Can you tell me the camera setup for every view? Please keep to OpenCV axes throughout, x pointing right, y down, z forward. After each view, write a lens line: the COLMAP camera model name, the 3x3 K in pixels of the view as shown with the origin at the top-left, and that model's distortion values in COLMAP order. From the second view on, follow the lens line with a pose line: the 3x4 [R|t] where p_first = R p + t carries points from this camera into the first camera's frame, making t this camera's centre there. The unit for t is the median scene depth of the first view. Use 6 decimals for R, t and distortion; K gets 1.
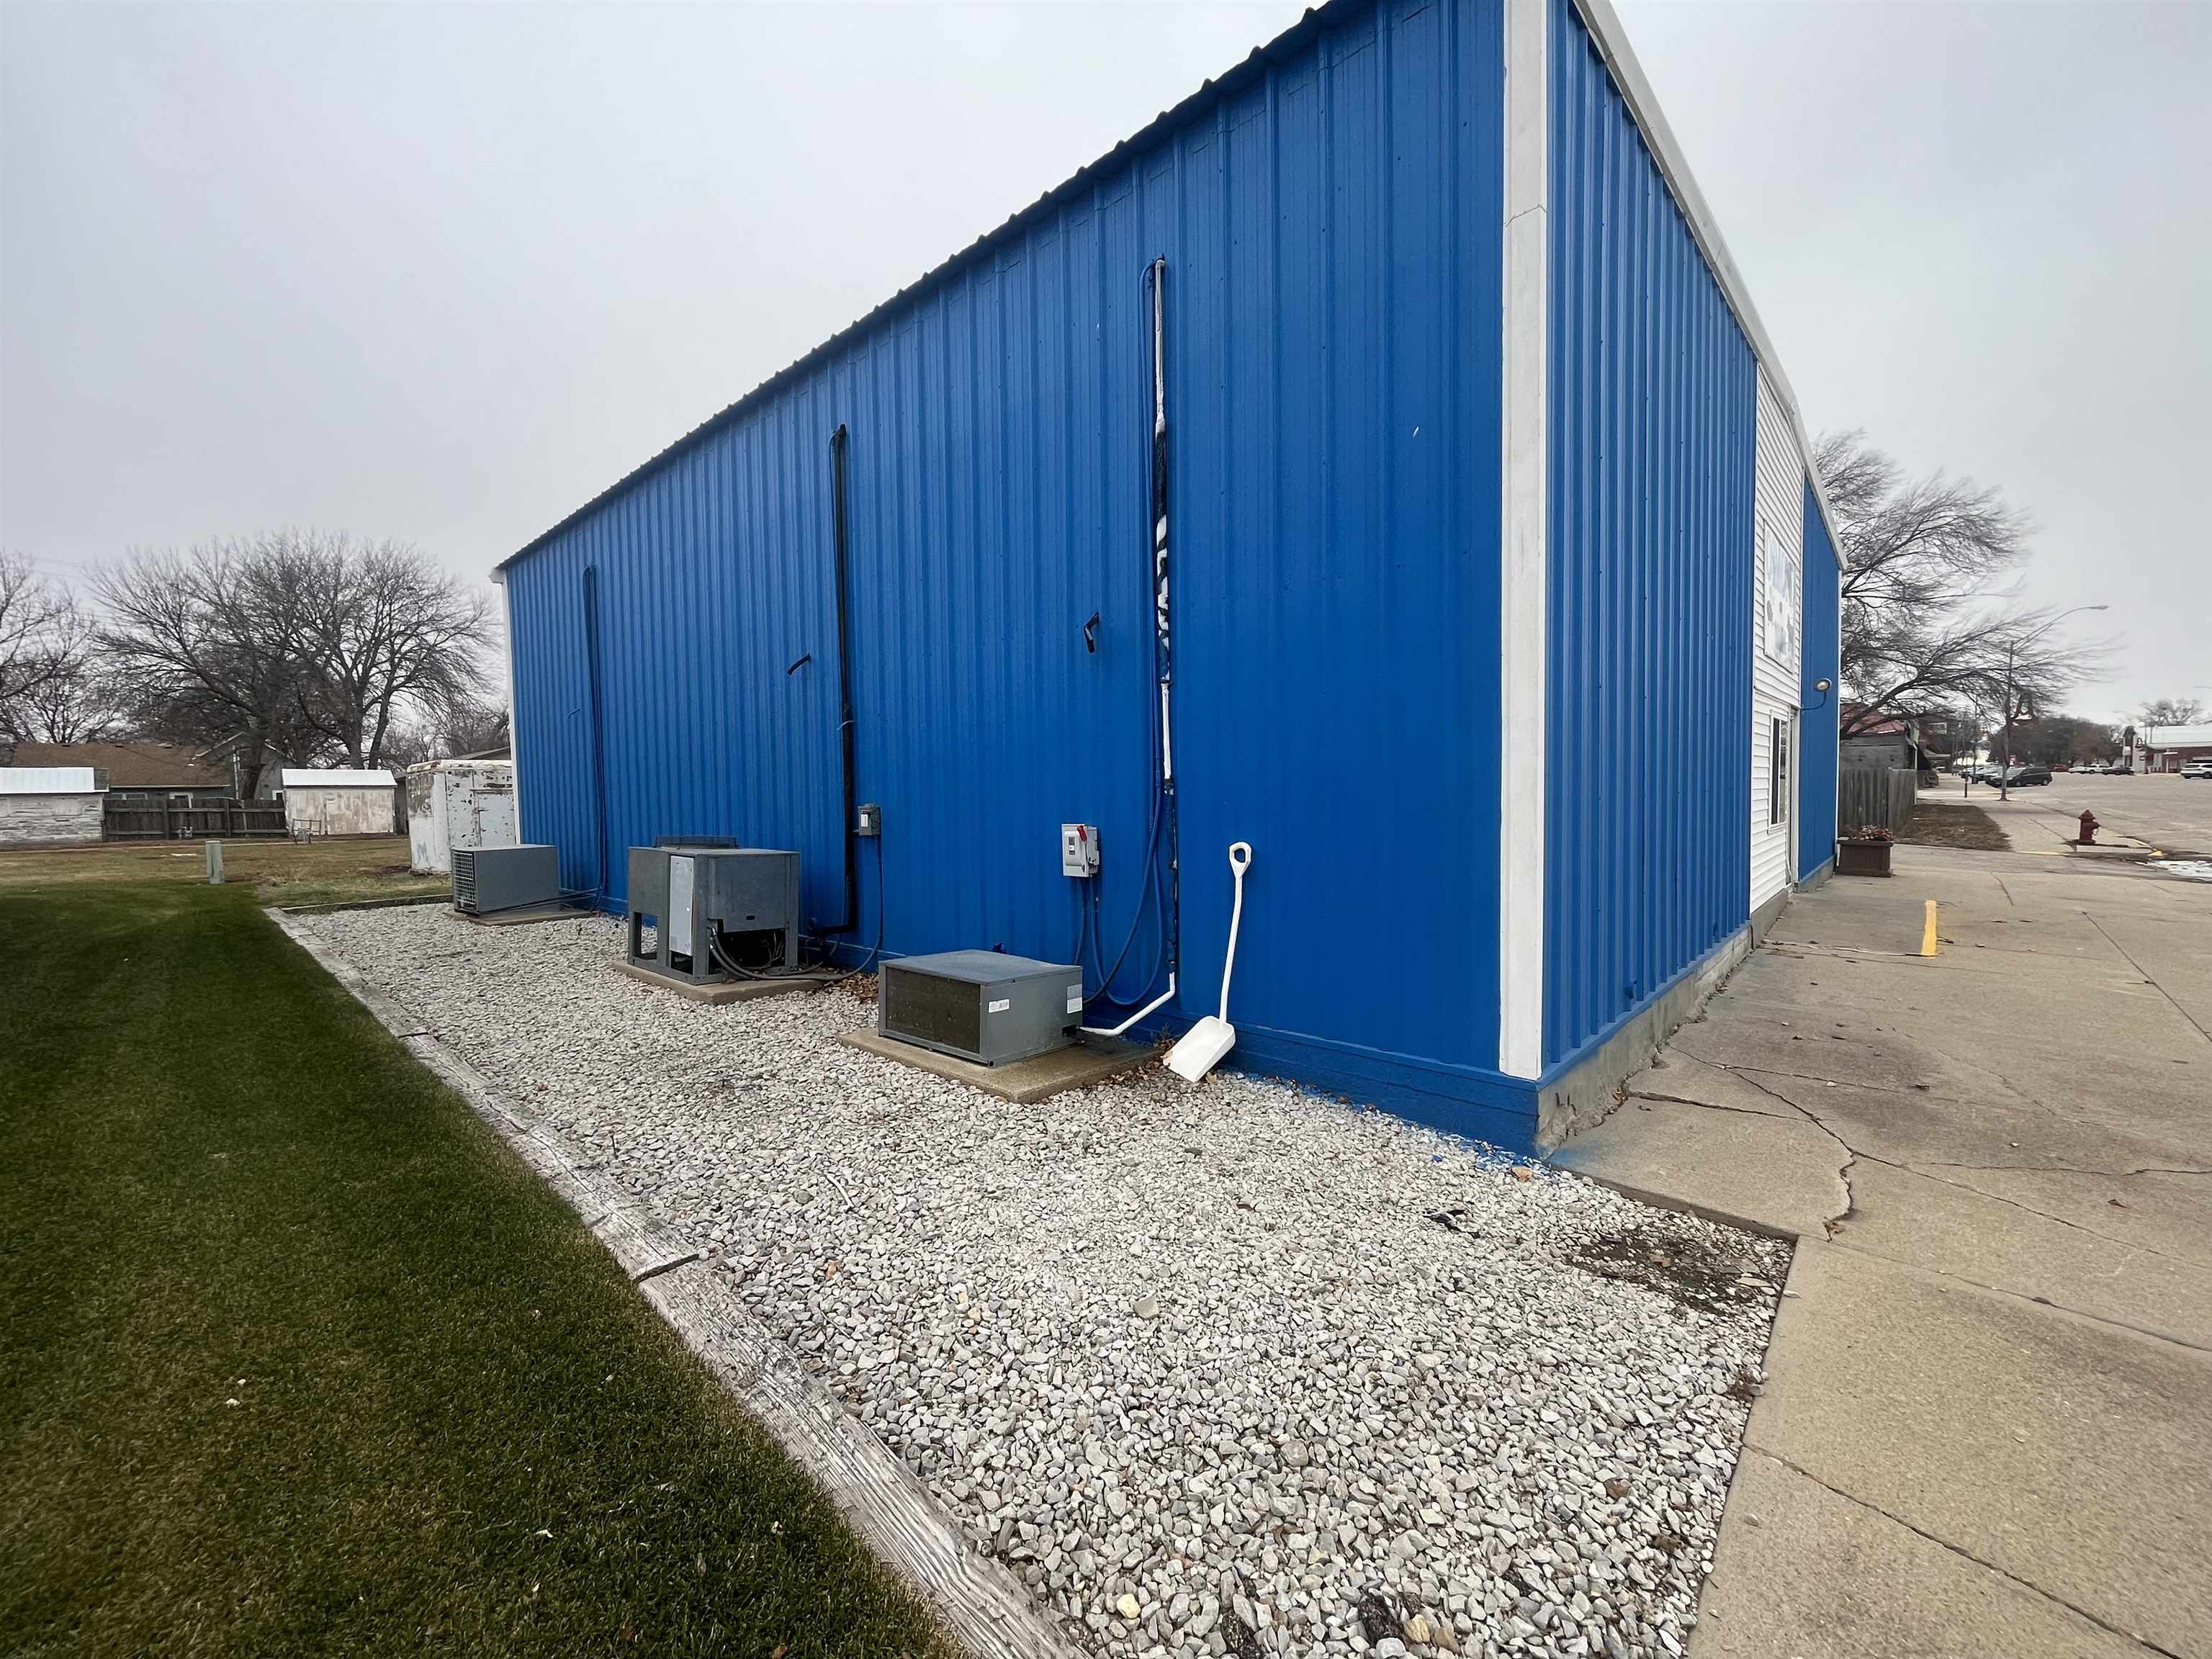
lens RADIAL K [[893.5, 0, 1104.4], [0, 893.5, 834.5], [0, 0, 1]] dist [-0.002331, -0.000428]
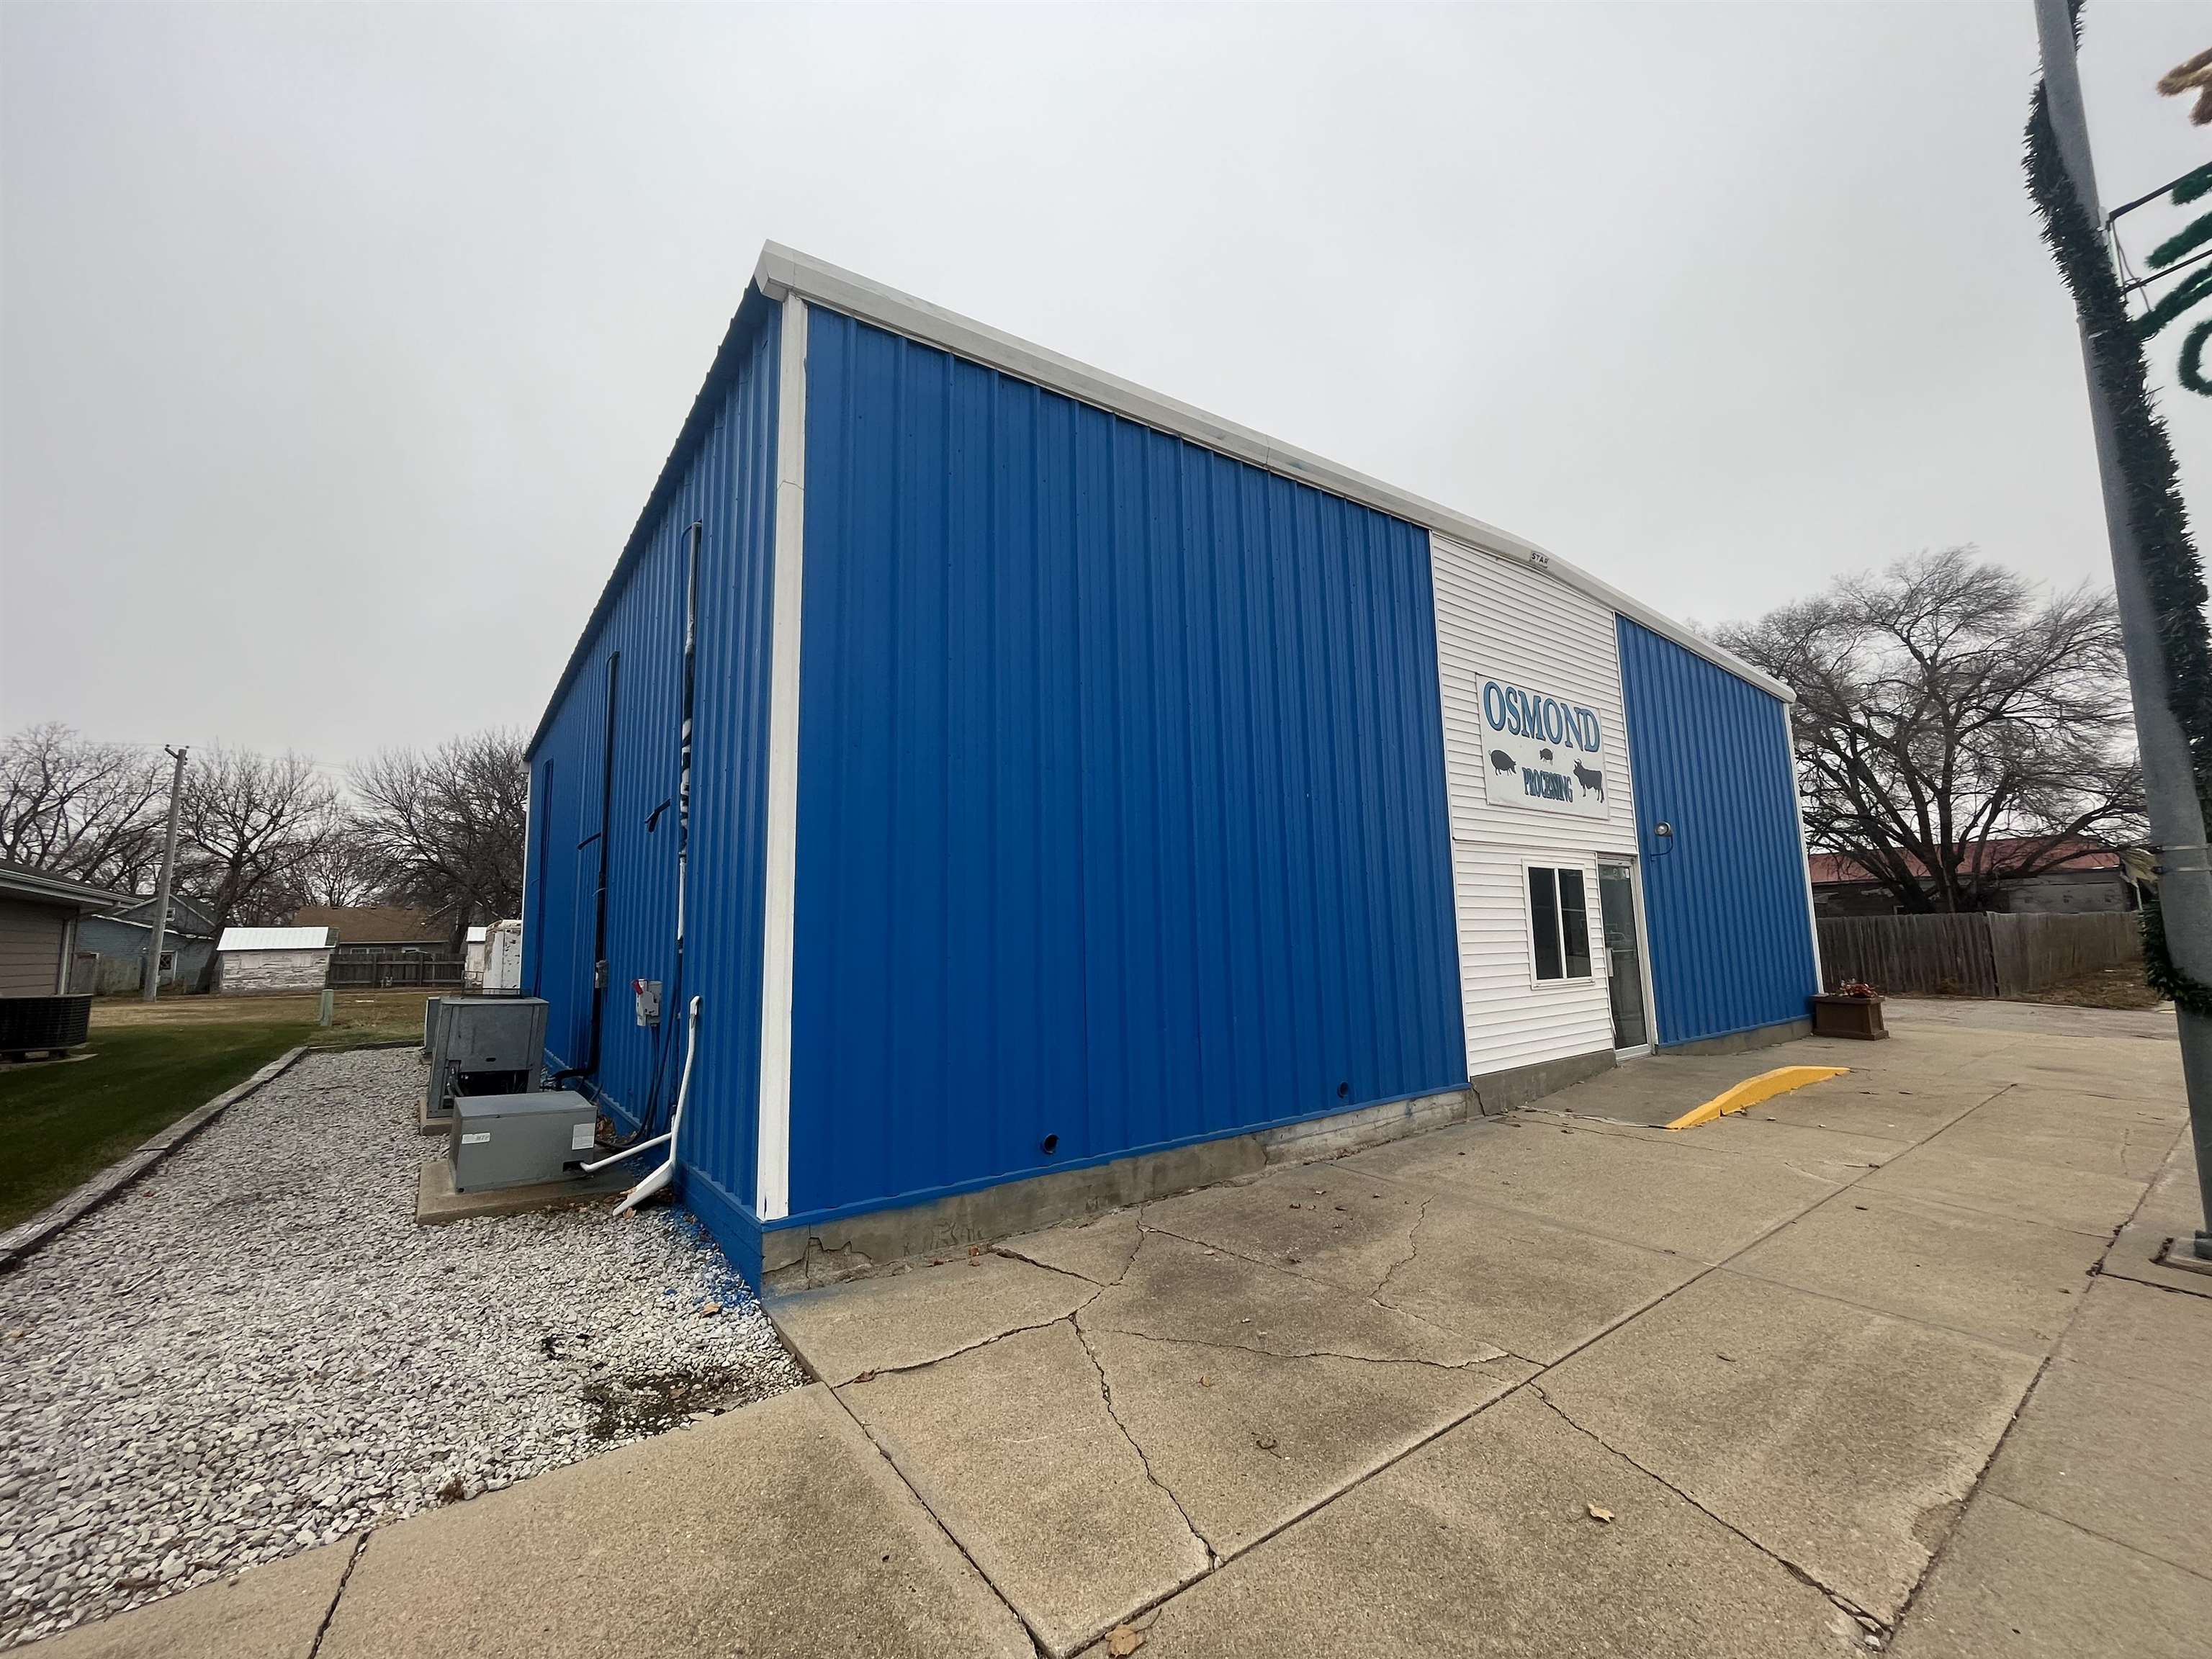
lens RADIAL K [[893.5, 0, 1095.7], [0, 893.5, 829.5], [0, 0, 1]] dist [-0.002331, -0.000428]
pose [[0.983857, -0.027355, -0.176851, 0.477327], [-0.003663, 0.984962, -0.172730, -0.003027], [0.178917, 0.170589, 0.968962, -0.024359]]
